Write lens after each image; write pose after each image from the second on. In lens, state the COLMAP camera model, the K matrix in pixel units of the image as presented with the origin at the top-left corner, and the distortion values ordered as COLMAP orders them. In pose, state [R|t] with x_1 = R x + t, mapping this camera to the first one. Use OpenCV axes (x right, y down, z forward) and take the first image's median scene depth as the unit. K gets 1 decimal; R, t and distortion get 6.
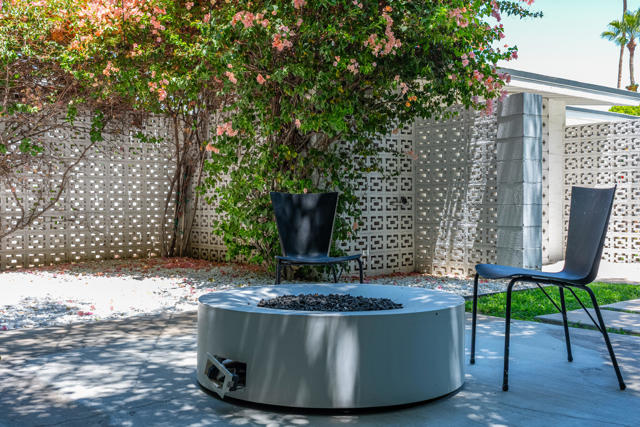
lens RADIAL K [[703.5, 0, 320.0], [0, 703.5, 213.5], [0, 0, 1]] dist [0.006898, 0.007332]
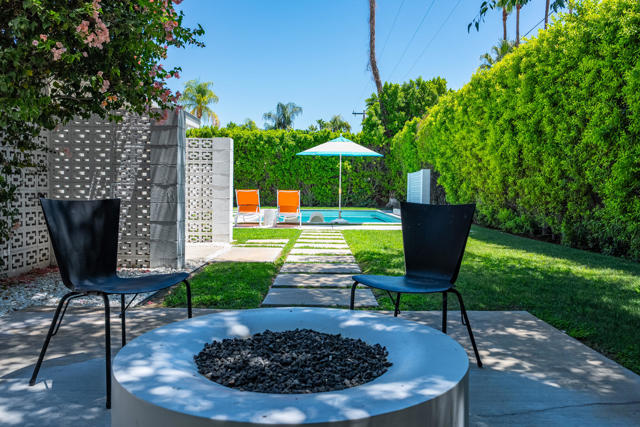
lens RADIAL K [[474.6, 0, 320.0], [0, 474.6, 213.5], [0, 0, 1]] dist [-0.007141, -0.002371]
pose [[0.624703, -0.016539, 0.780687, -0.158552], [-0.010777, 0.999498, 0.029798, -0.018414], [-0.780788, -0.027028, 0.624211, 0.267027]]
